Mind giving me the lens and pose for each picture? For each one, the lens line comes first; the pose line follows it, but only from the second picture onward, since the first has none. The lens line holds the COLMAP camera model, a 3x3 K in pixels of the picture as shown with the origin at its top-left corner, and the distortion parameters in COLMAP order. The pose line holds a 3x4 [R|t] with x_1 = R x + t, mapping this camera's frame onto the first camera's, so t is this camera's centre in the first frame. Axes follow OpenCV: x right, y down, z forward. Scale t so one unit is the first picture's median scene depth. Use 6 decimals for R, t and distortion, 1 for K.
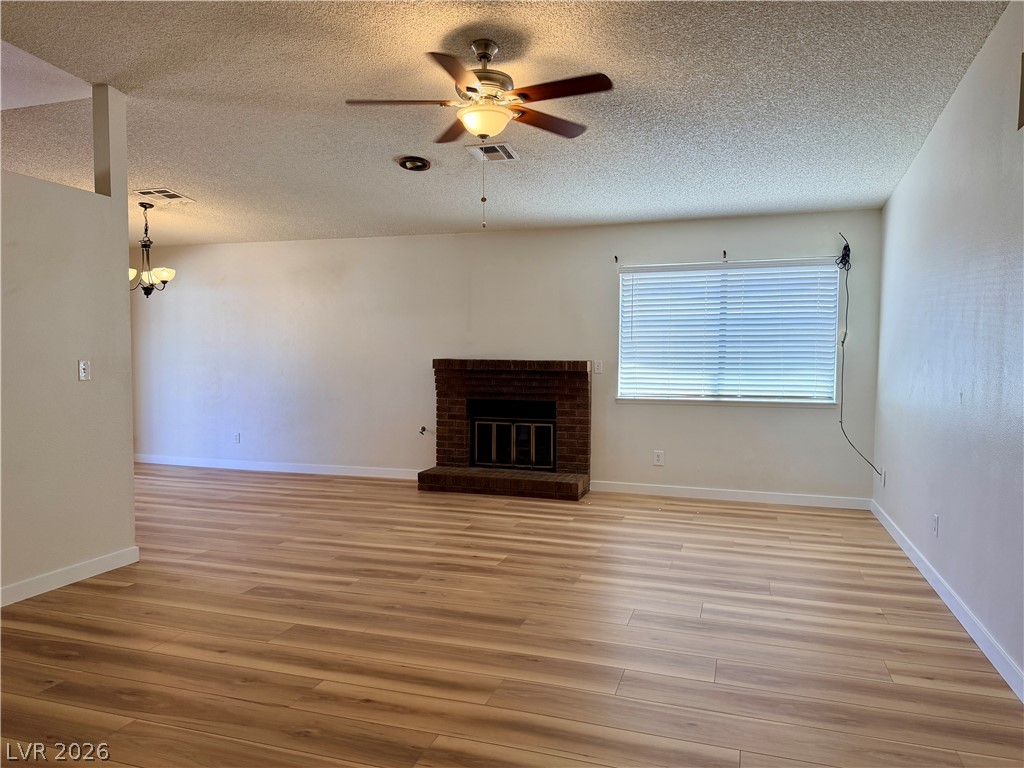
lens RADIAL K [[699.3, 0, 512.0], [0, 699.3, 384.0], [0, 0, 1]] dist [0.107579, -0.198264]
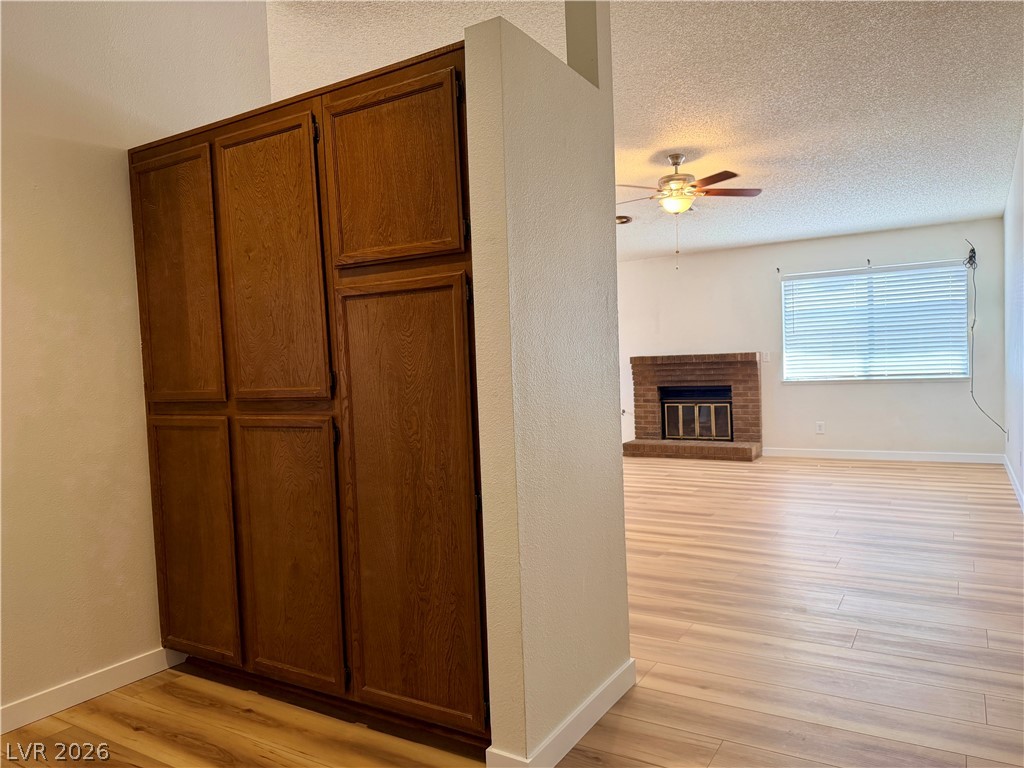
lens RADIAL K [[699.3, 0, 512.0], [0, 699.3, 384.0], [0, 0, 1]] dist [0.107579, -0.198264]
pose [[0.970346, -0.033824, -0.239340, -0.017387], [0.032861, 0.999428, -0.008013, 0.020543], [0.239474, -0.000089, 0.970903, -0.349583]]
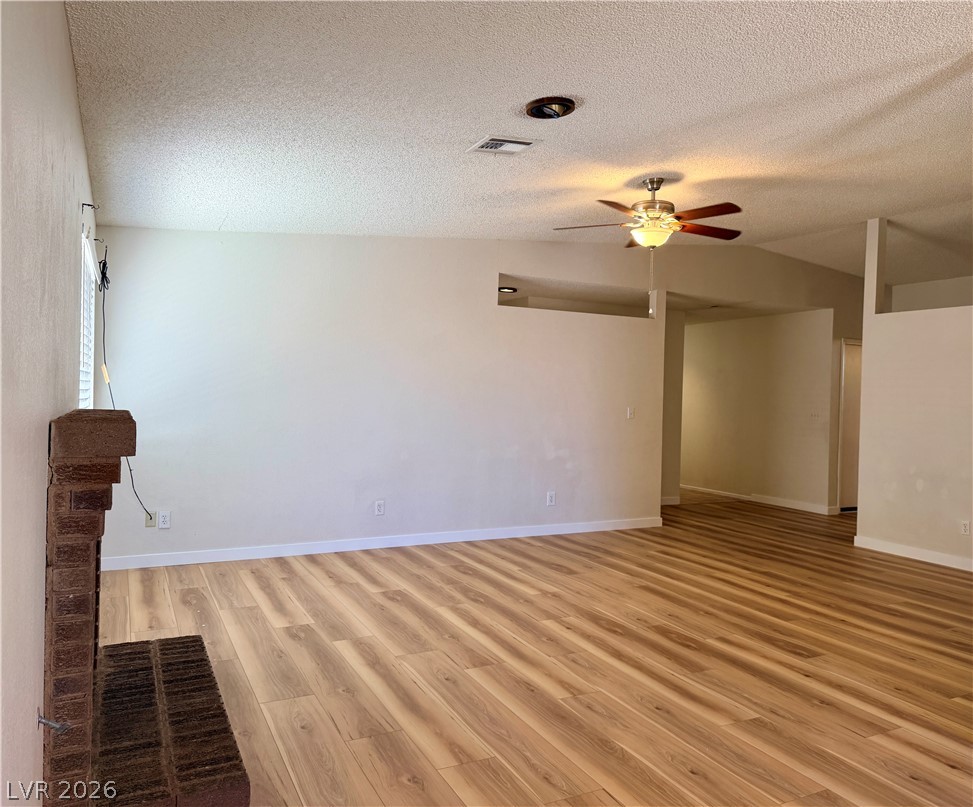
lens RADIAL K [[752.3, 0, 486.5], [0, 752.3, 403.5], [0, 0, 1]] dist [-0.002298, -0.003992]
pose [[-0.680549, -0.035296, 0.731852, -0.480790], [0.006953, 0.998483, 0.054621, -0.073898], [-0.732669, 0.042261, -0.679271, 1.205047]]
